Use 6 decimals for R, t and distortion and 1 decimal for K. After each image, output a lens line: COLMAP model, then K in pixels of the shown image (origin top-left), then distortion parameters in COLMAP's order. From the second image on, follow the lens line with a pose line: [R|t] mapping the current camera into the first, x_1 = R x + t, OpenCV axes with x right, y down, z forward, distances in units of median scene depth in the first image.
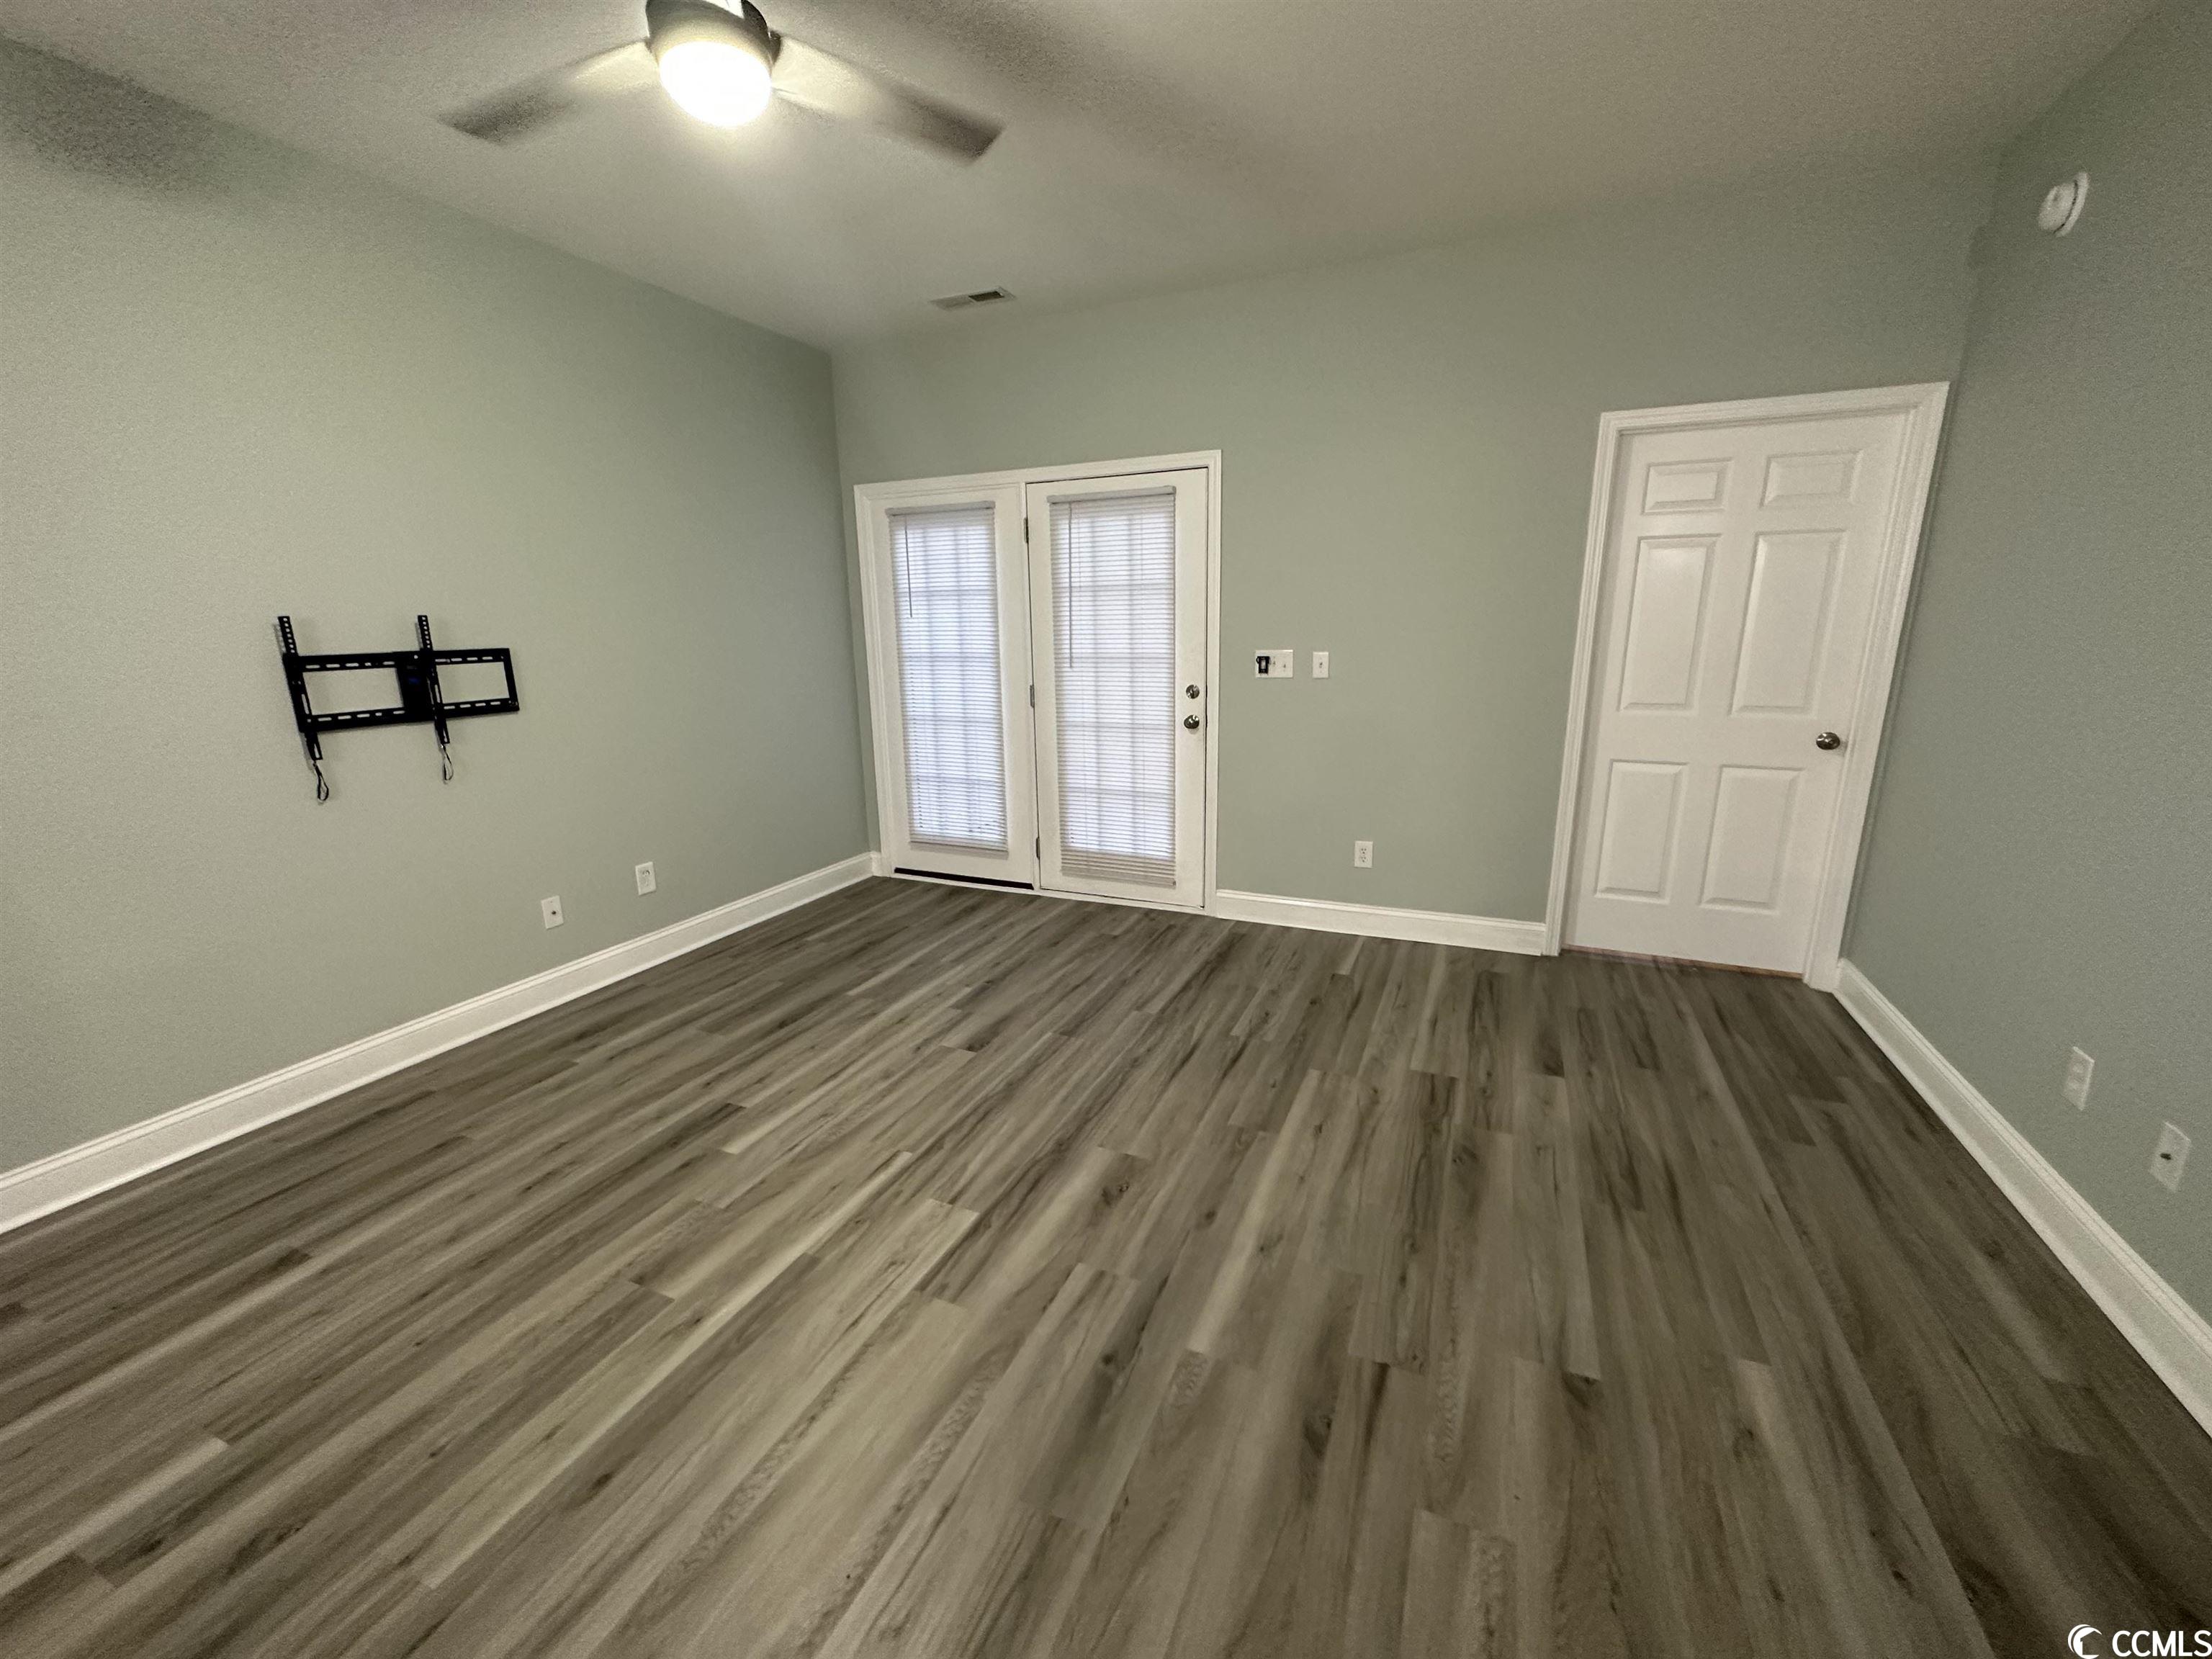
lens RADIAL K [[884.1, 0, 1104.6], [0, 884.1, 828.8], [0, 0, 1]] dist [-0.003834, 0.000831]
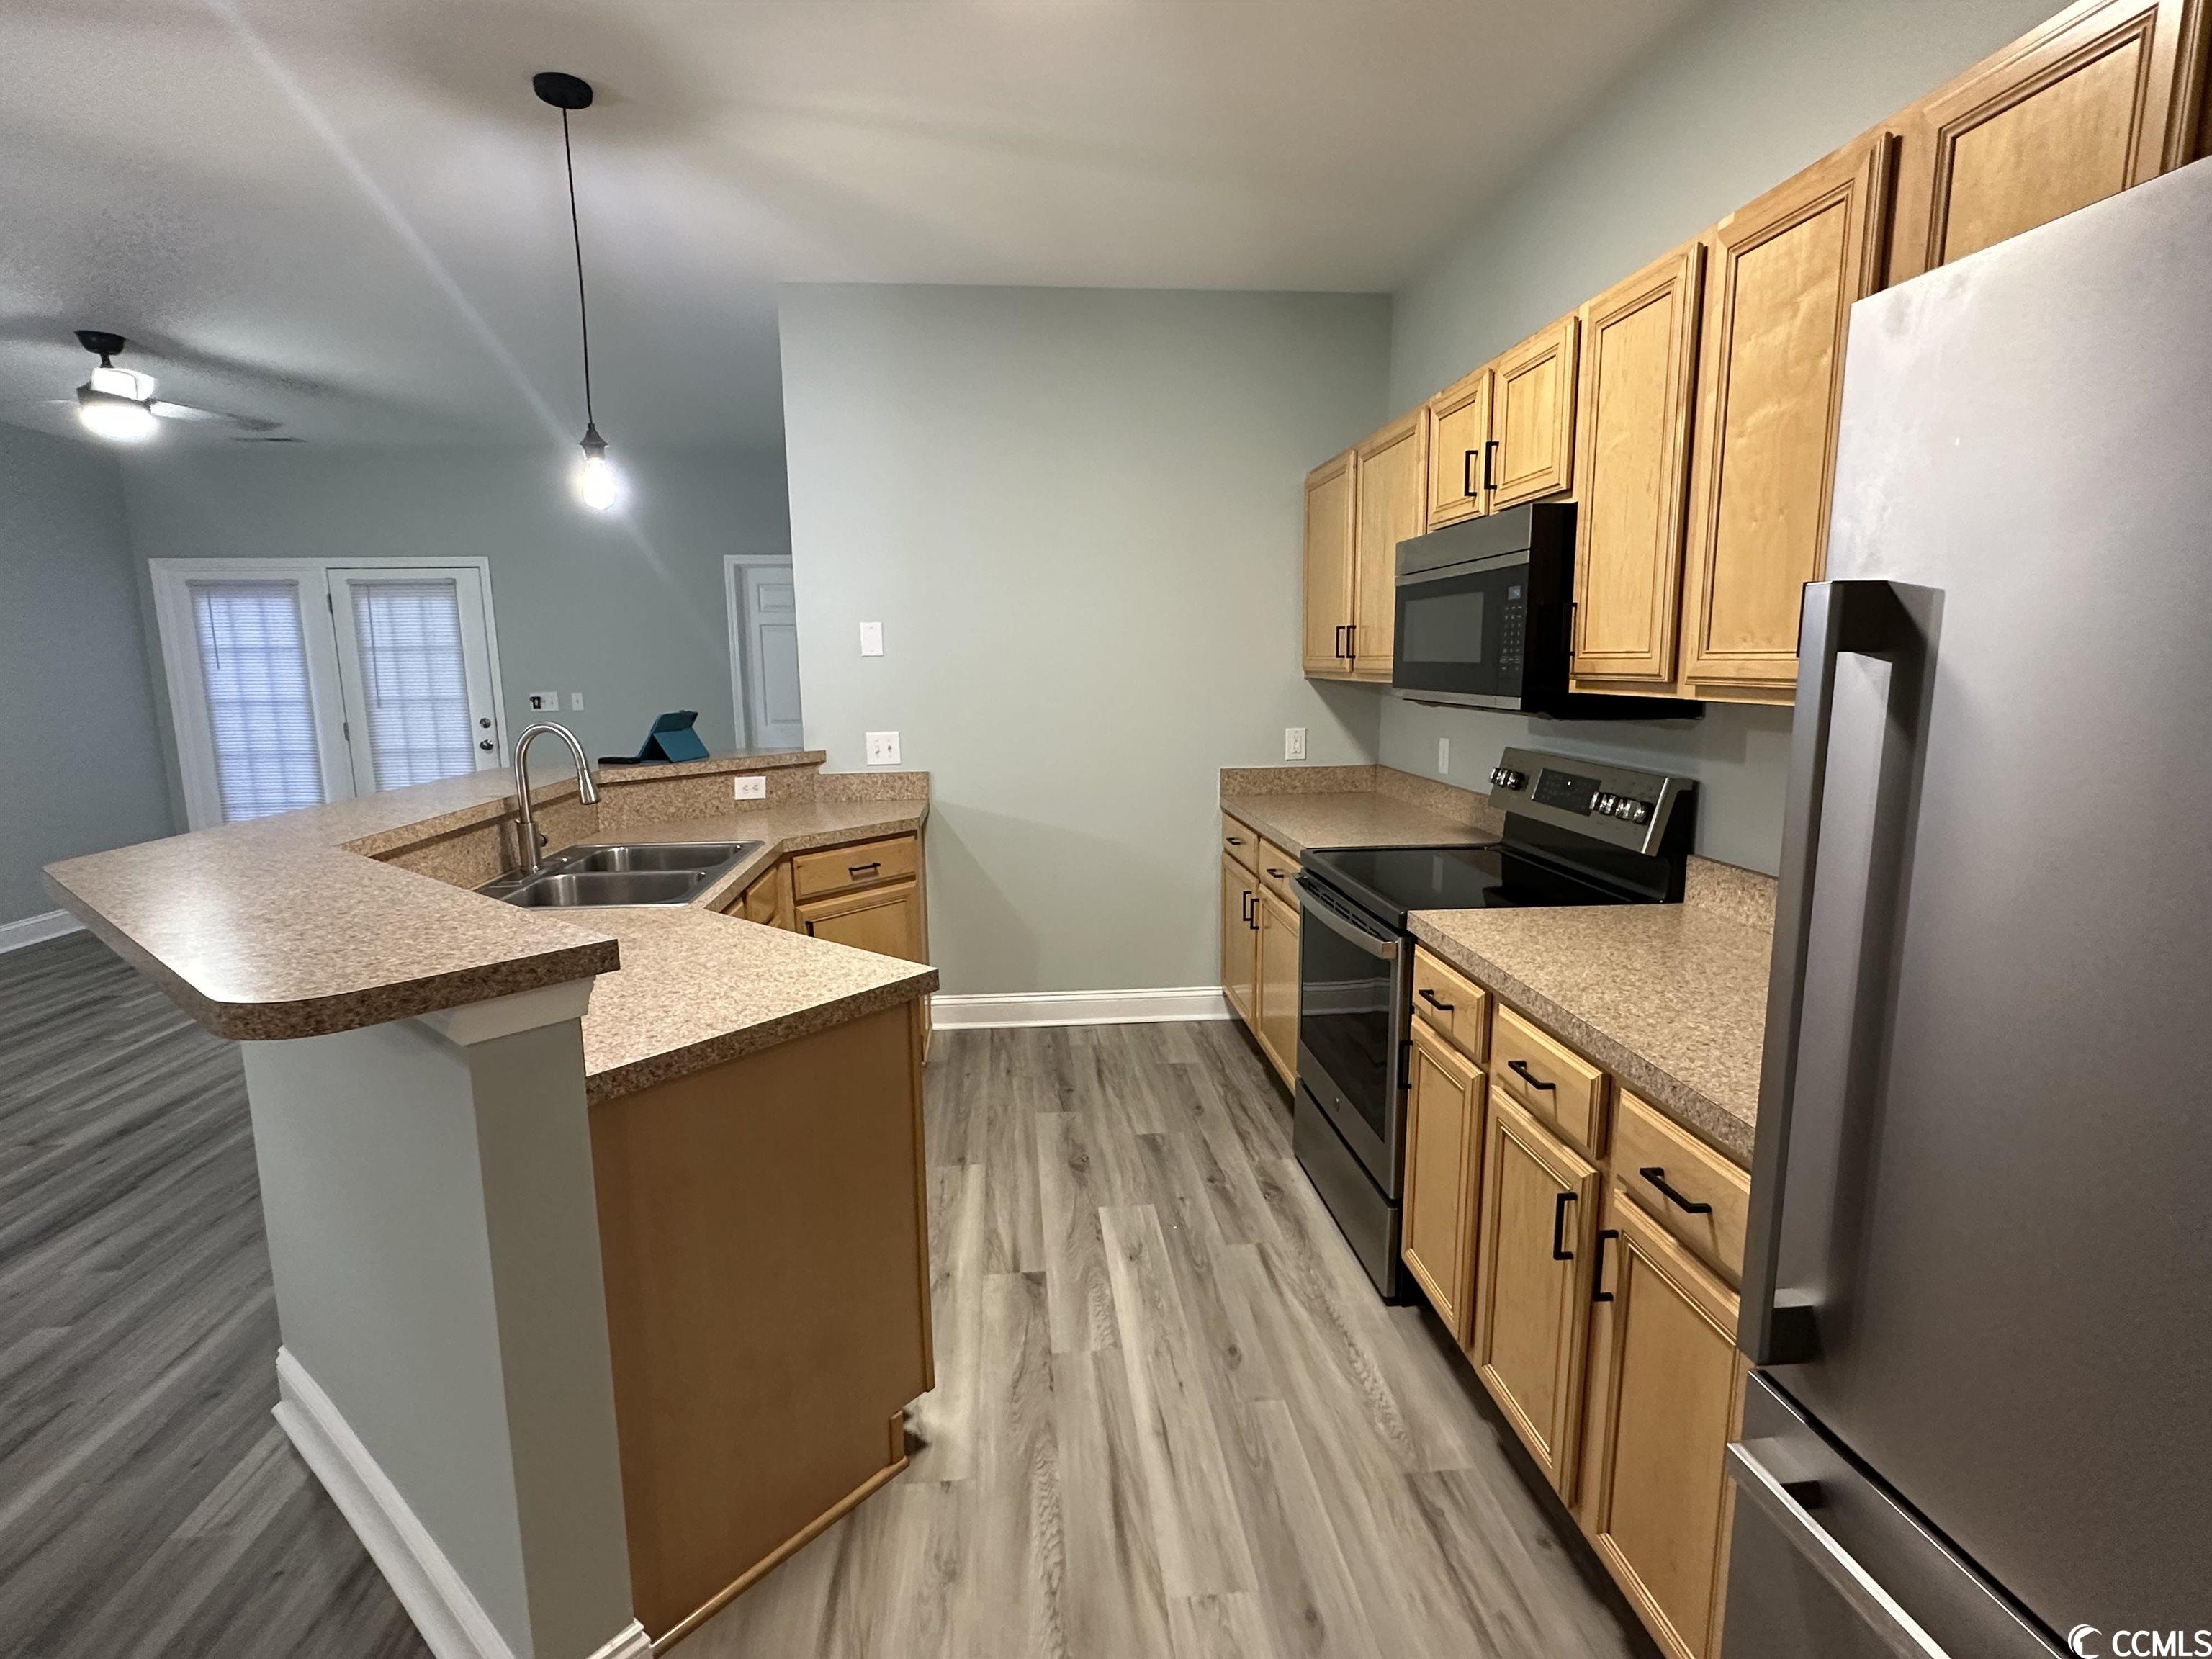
lens RADIAL K [[1078.0, 0, 1108.0], [0, 1078.0, 834.7], [0, 0, 1]] dist [-0.003115, 0.000310]
pose [[0.871582, -0.074646, 0.484534, 0.154378], [0.111853, 0.992551, -0.048293, 0.268485], [-0.477320, 0.096288, 0.873438, -1.183267]]
